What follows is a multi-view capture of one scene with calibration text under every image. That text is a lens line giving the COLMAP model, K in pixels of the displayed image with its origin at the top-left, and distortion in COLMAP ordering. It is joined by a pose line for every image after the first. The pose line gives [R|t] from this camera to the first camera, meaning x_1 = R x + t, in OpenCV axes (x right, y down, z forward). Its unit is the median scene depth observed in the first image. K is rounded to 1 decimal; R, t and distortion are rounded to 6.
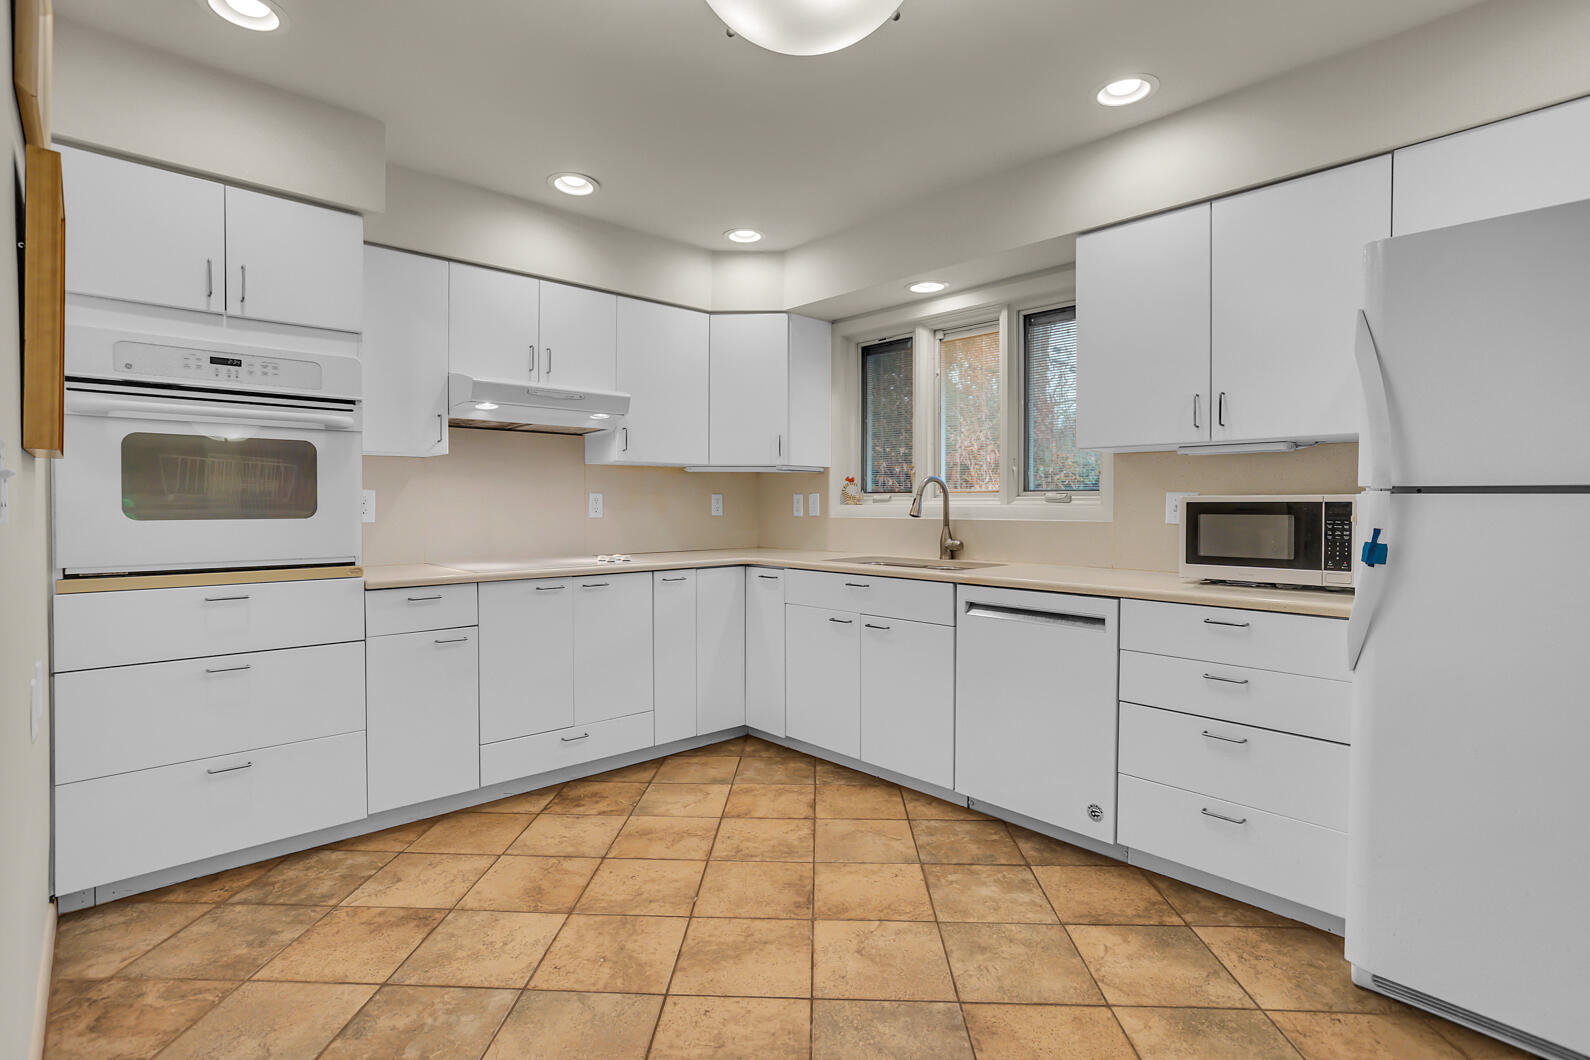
lens RADIAL K [[777.2, 0, 792.6], [0, 777.2, 519.6], [0, 0, 1]] dist [-0.012988, 0.004715]
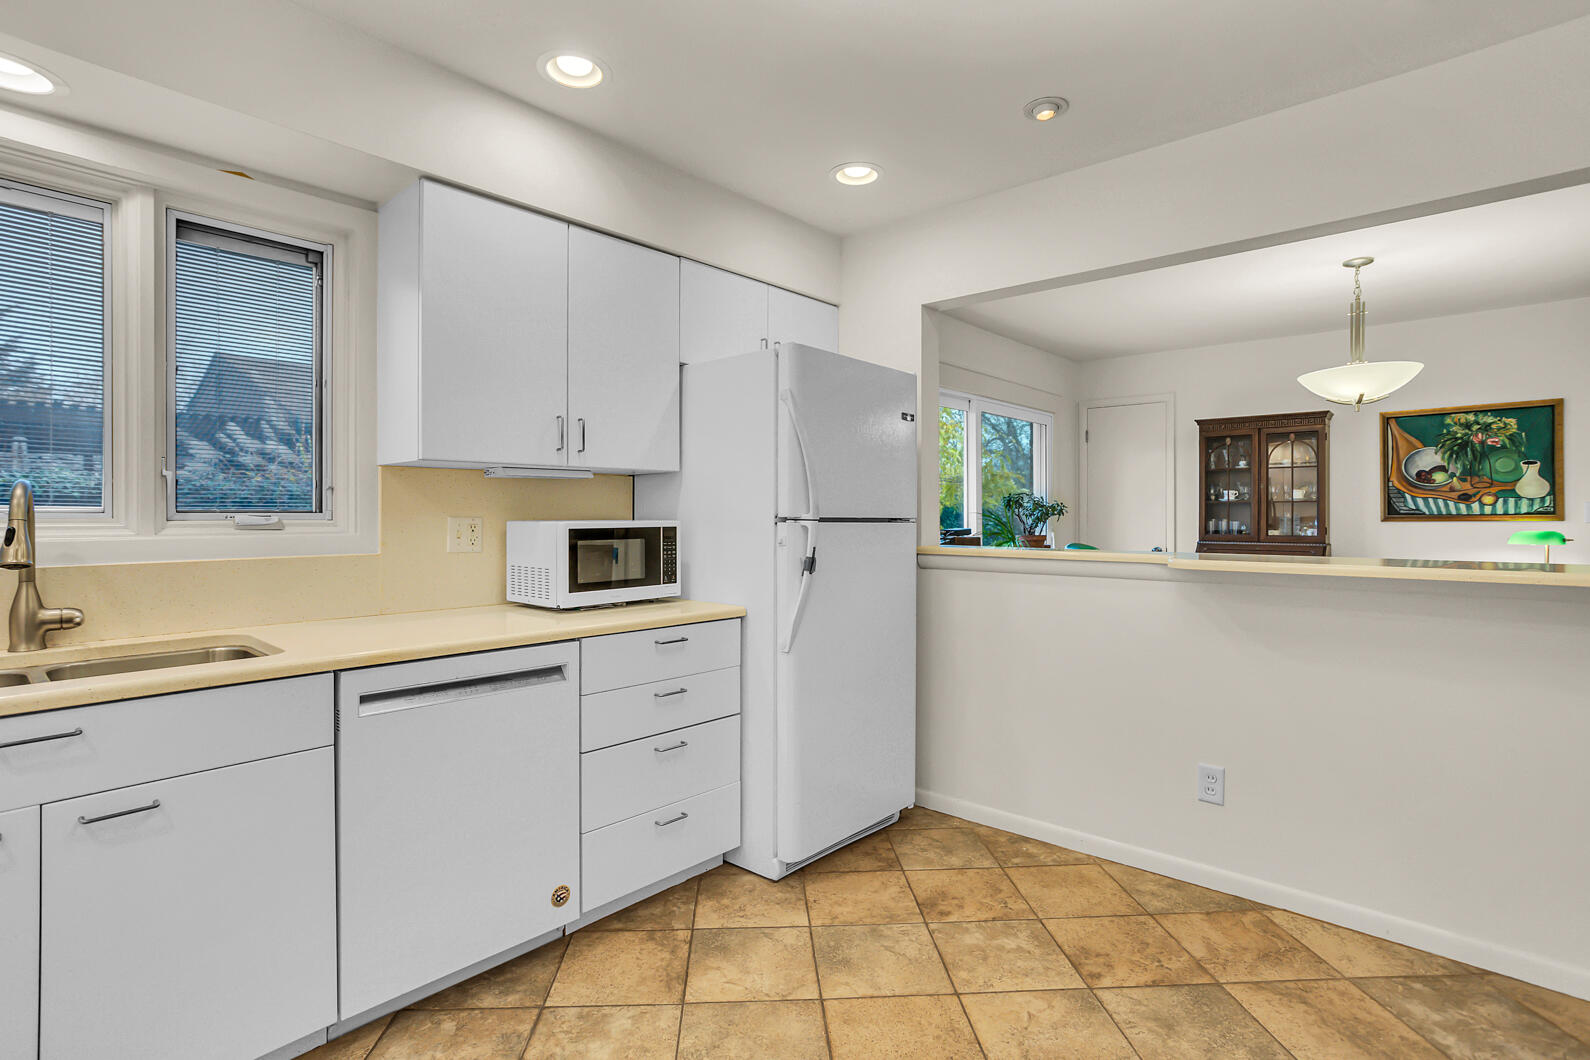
lens RADIAL K [[777.2, 0, 794.0], [0, 777.2, 520.9], [0, 0, 1]] dist [-0.012988, 0.004715]
pose [[-0.095421, -0.009867, 0.995388, -0.539037], [0.020903, 0.999711, 0.011914, -0.043176], [-0.995217, 0.021943, -0.095187, 0.924480]]
